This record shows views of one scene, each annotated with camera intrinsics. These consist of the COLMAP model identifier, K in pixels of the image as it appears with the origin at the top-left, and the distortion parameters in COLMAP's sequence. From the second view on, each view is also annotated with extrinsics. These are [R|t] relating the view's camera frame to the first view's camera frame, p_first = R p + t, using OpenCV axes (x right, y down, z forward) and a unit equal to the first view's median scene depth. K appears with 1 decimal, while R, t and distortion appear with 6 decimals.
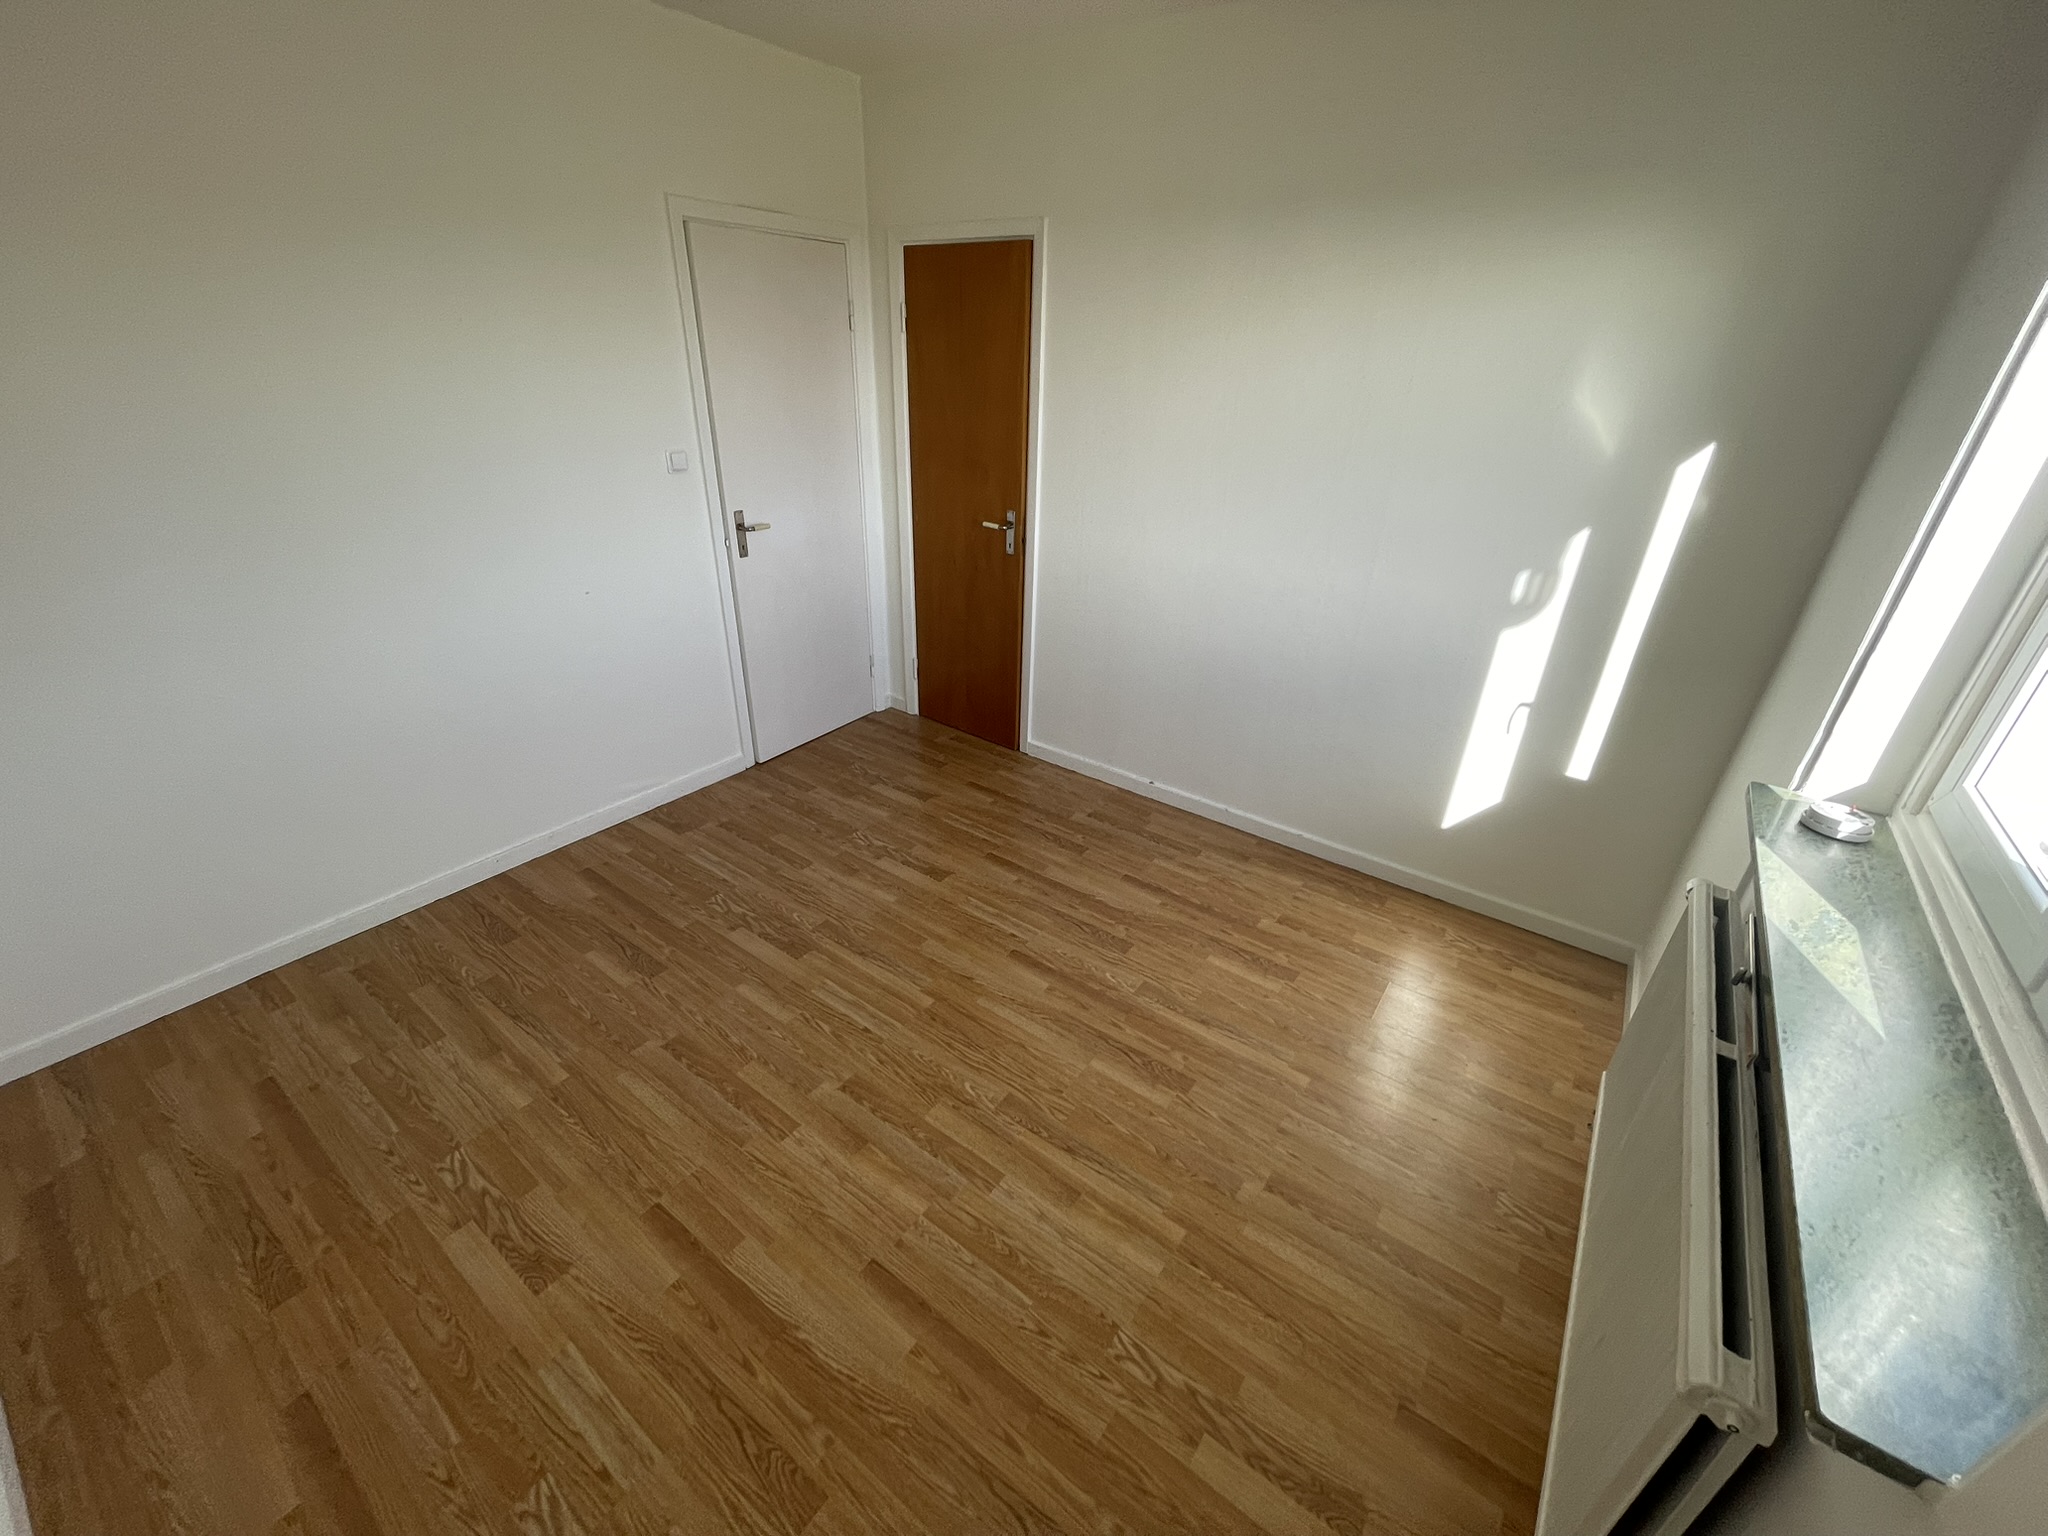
lens RADIAL K [[830.1, 0, 1031.8], [0, 830.1, 766.1], [0, 0, 1]] dist [0.000473, -0.000430]
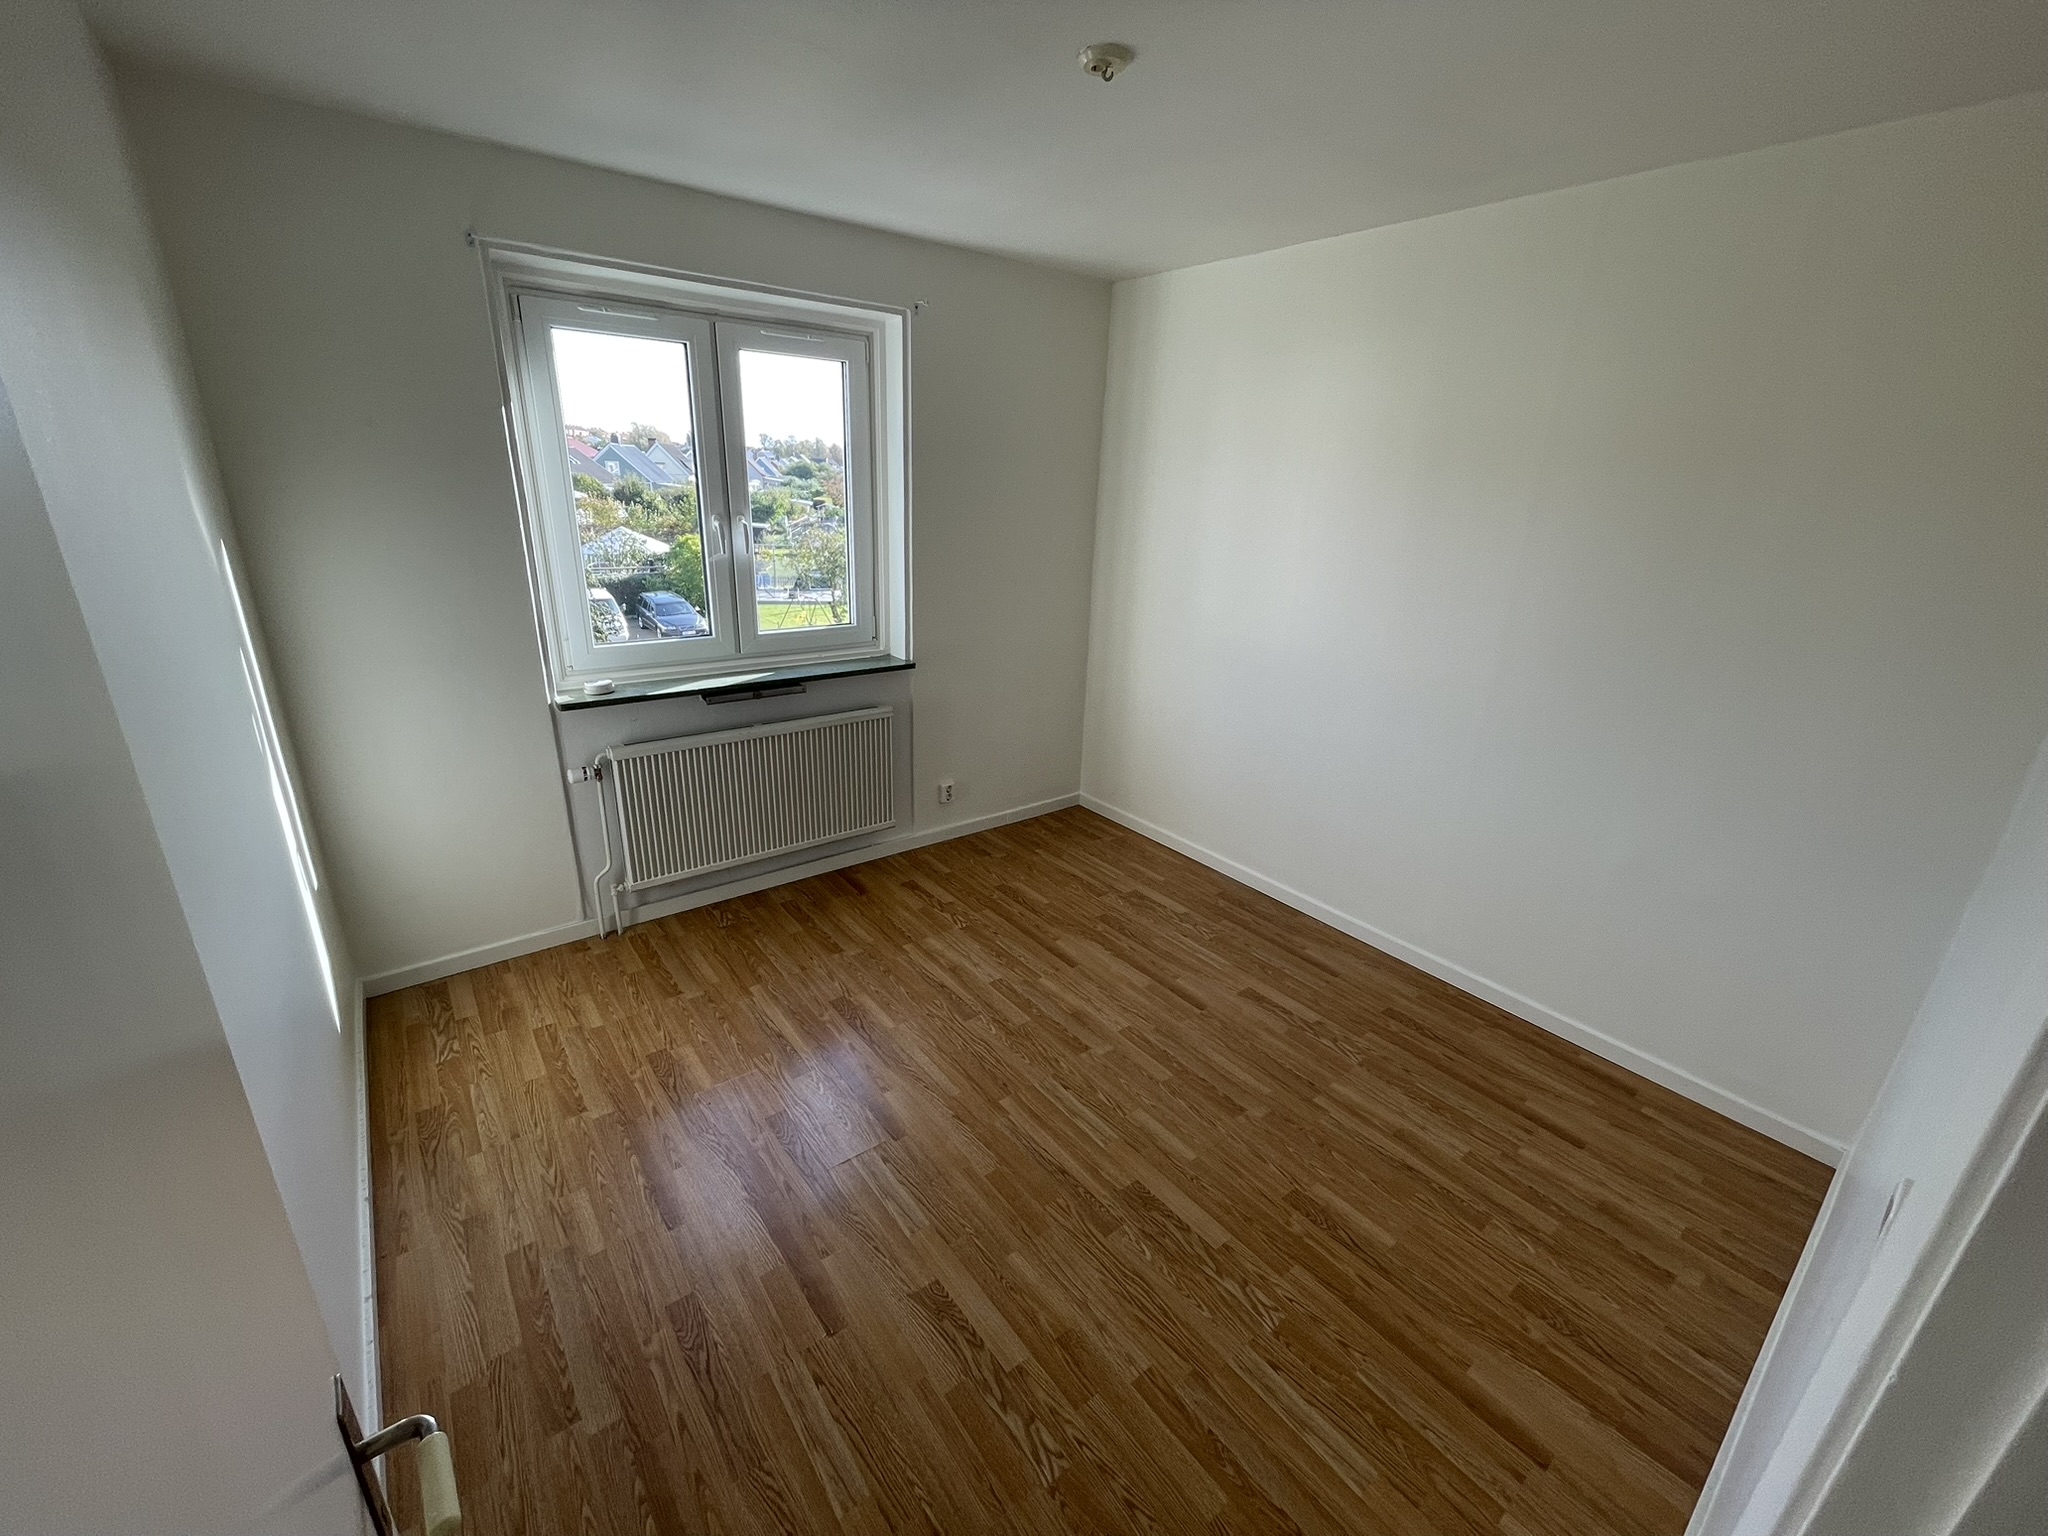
lens RADIAL K [[830.1, 0, 1021.6], [0, 830.1, 773.1], [0, 0, 1]] dist [0.000473, -0.000430]
pose [[-0.957590, -0.153981, 0.243539, -0.352956], [0.071314, 0.692272, 0.718104, -0.778020], [-0.279170, 0.705017, -0.651932, 1.464130]]
